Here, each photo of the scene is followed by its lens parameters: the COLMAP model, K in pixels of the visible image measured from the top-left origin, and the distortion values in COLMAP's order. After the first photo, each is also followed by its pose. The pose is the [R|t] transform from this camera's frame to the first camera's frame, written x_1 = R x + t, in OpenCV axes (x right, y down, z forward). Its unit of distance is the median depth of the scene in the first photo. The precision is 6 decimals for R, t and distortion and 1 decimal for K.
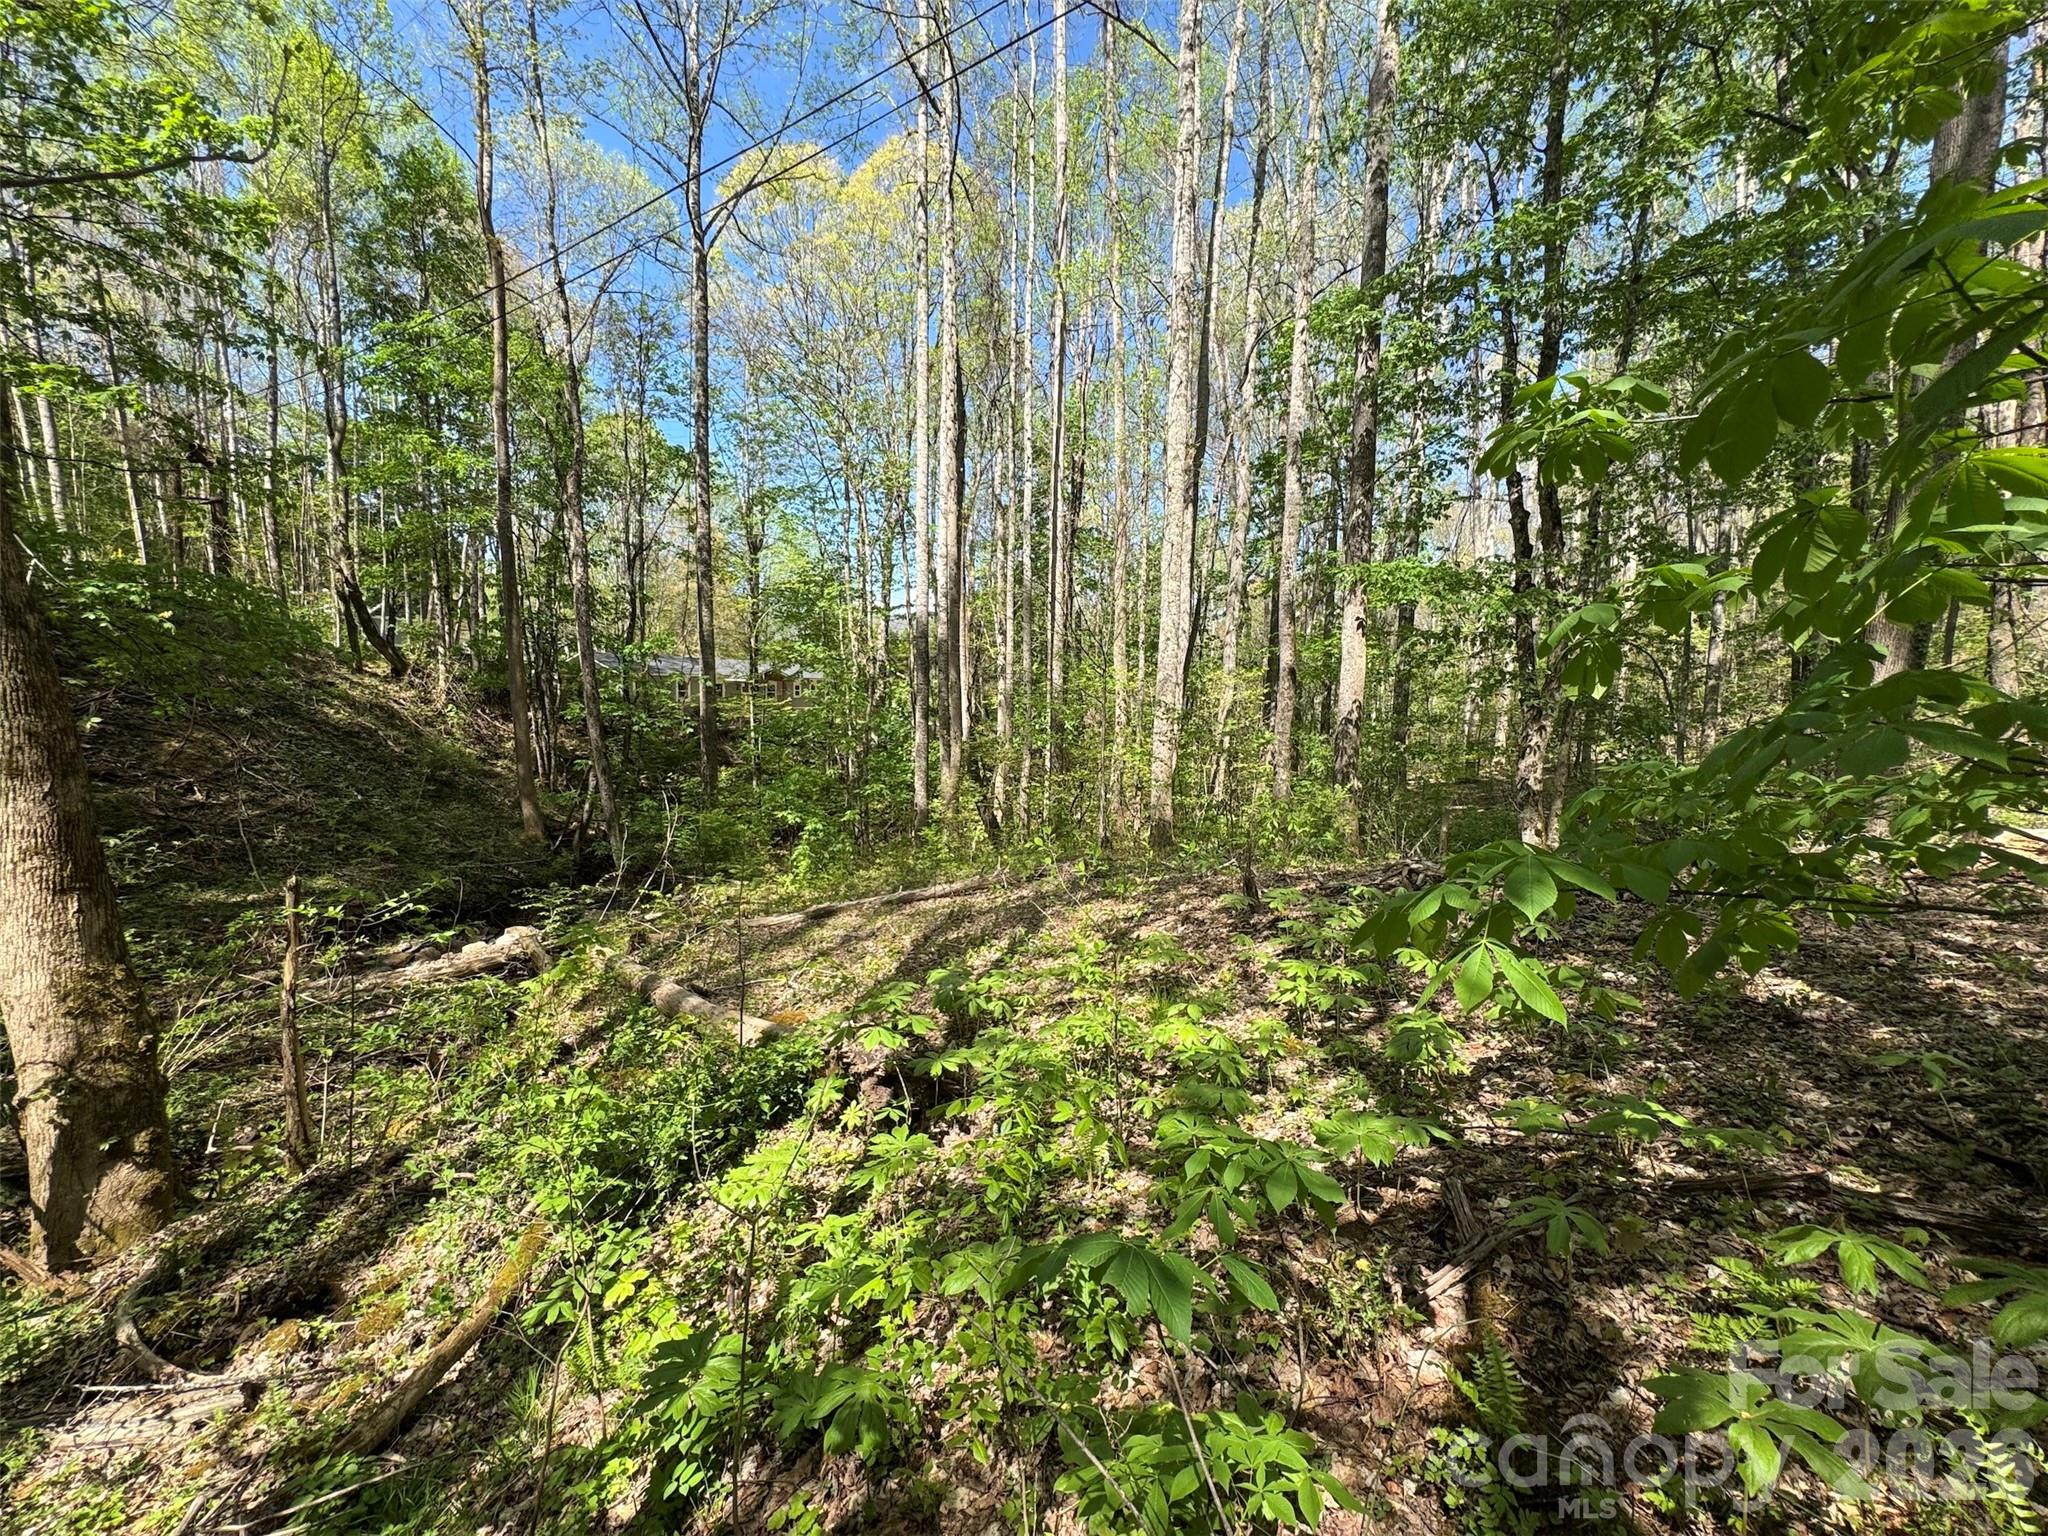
lens RADIAL K [[822.7, 0, 1023.0], [0, 822.7, 780.4], [0, 0, 1]] dist [0.000519, 0.000210]
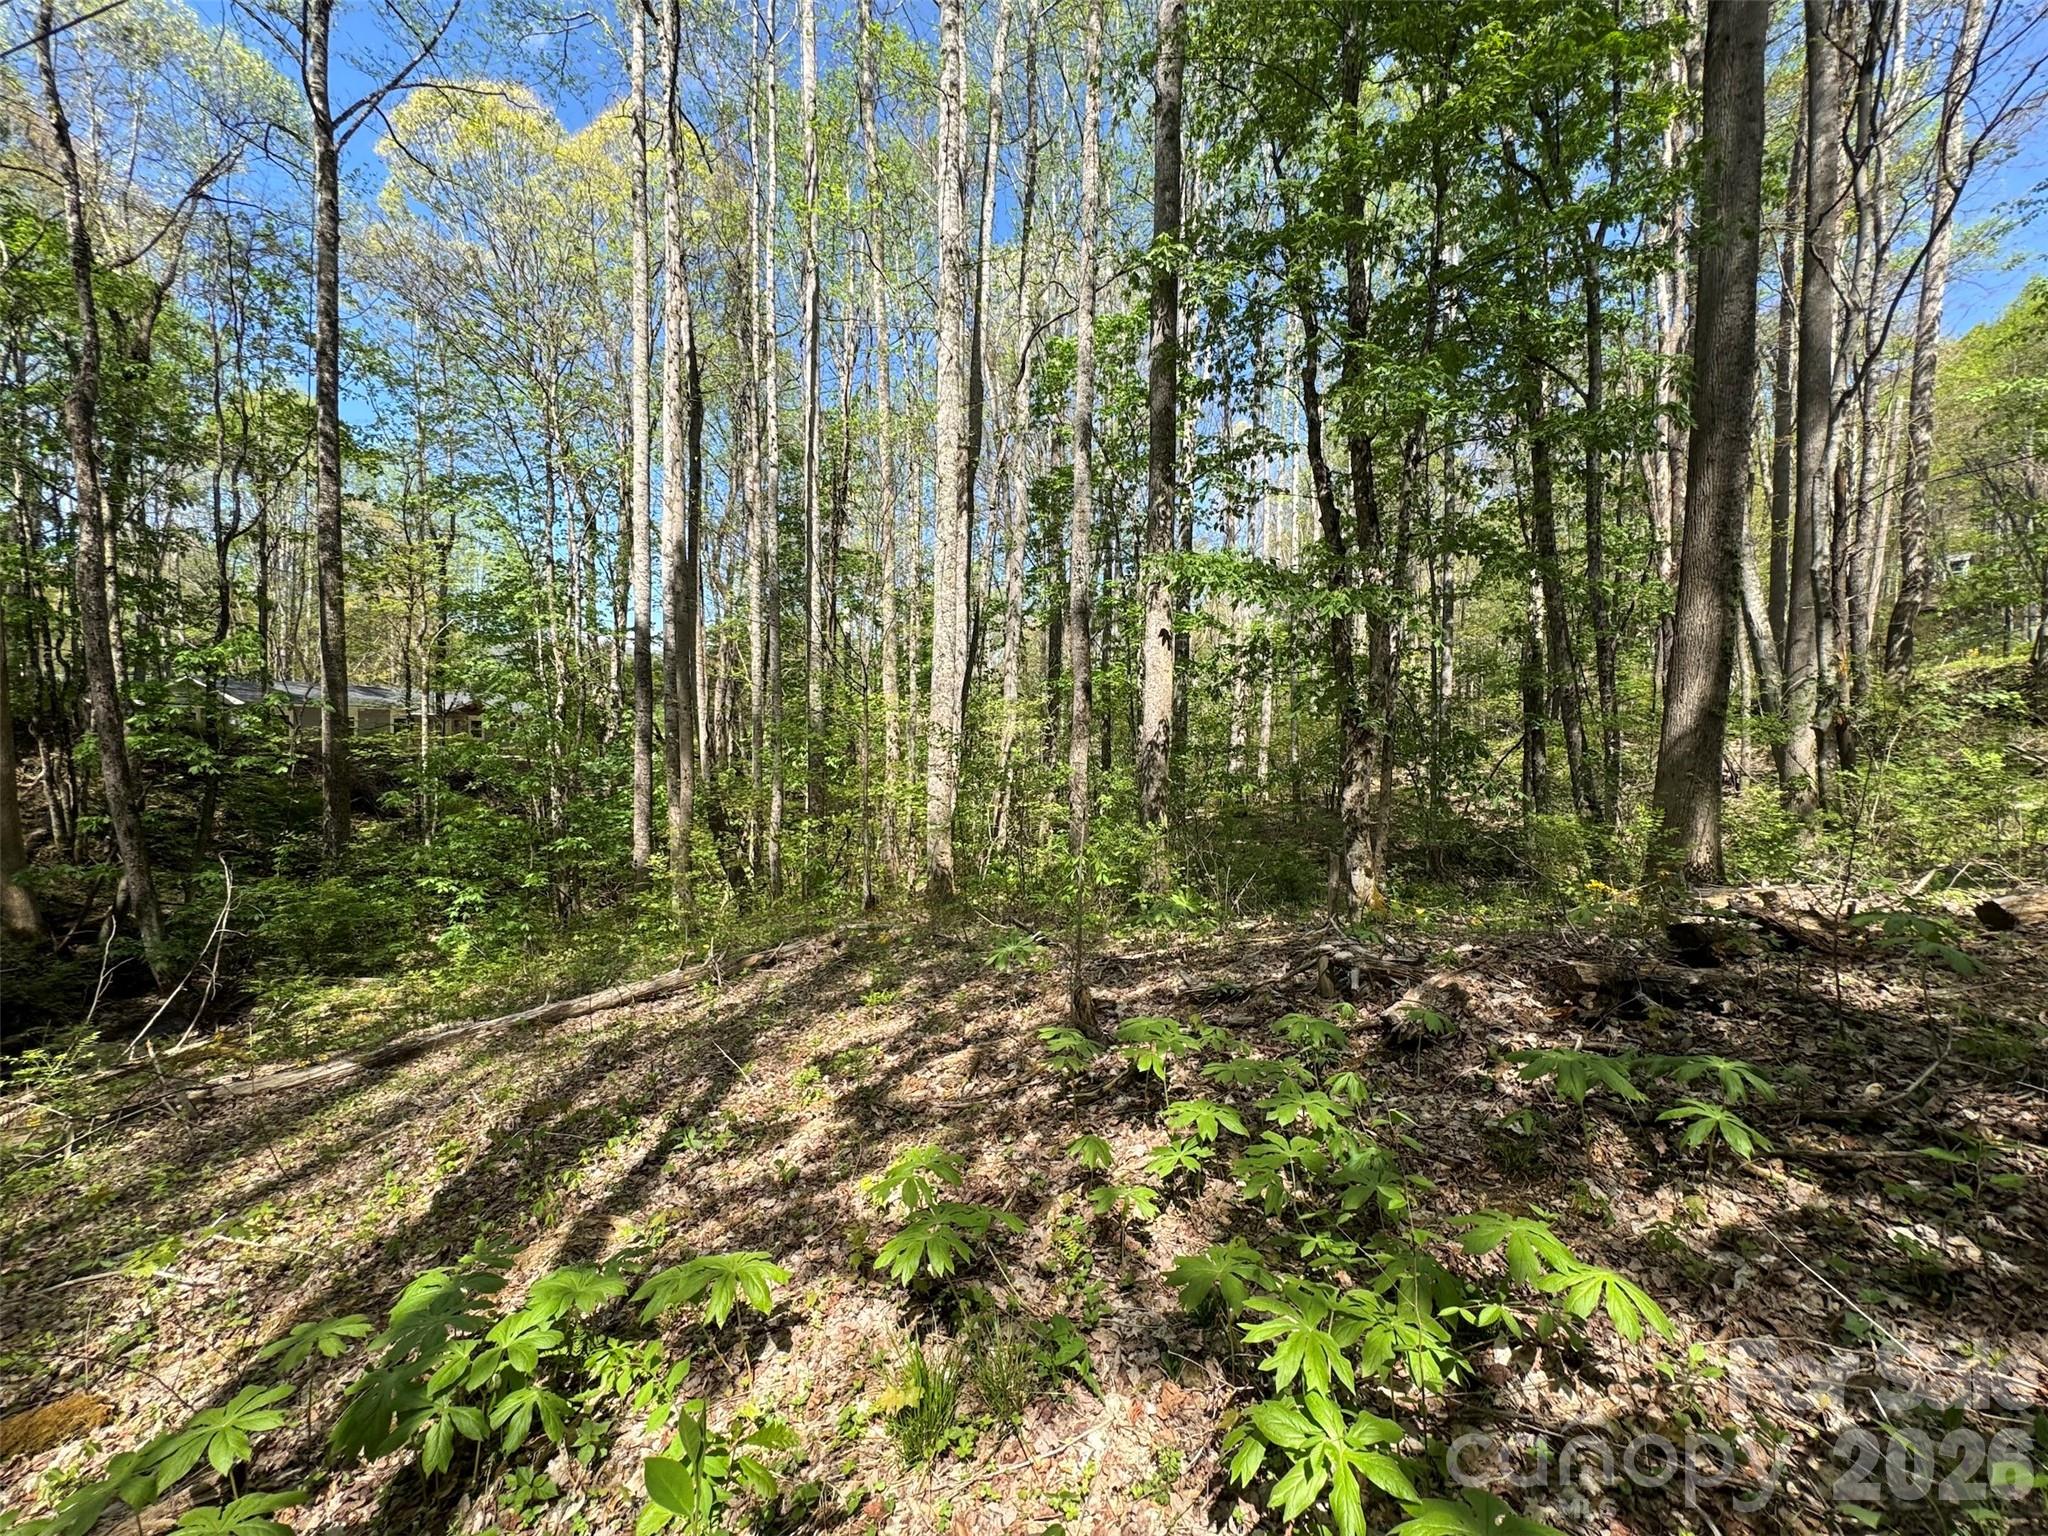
lens RADIAL K [[822.7, 0, 1021.6], [0, 822.7, 768.5], [0, 0, 1]] dist [0.000519, 0.000210]
pose [[0.965178, -0.009889, 0.261406, 0.026435], [0.026827, 0.997758, -0.061307, -0.001343], [-0.260214, 0.066185, 0.963280, 0.141022]]
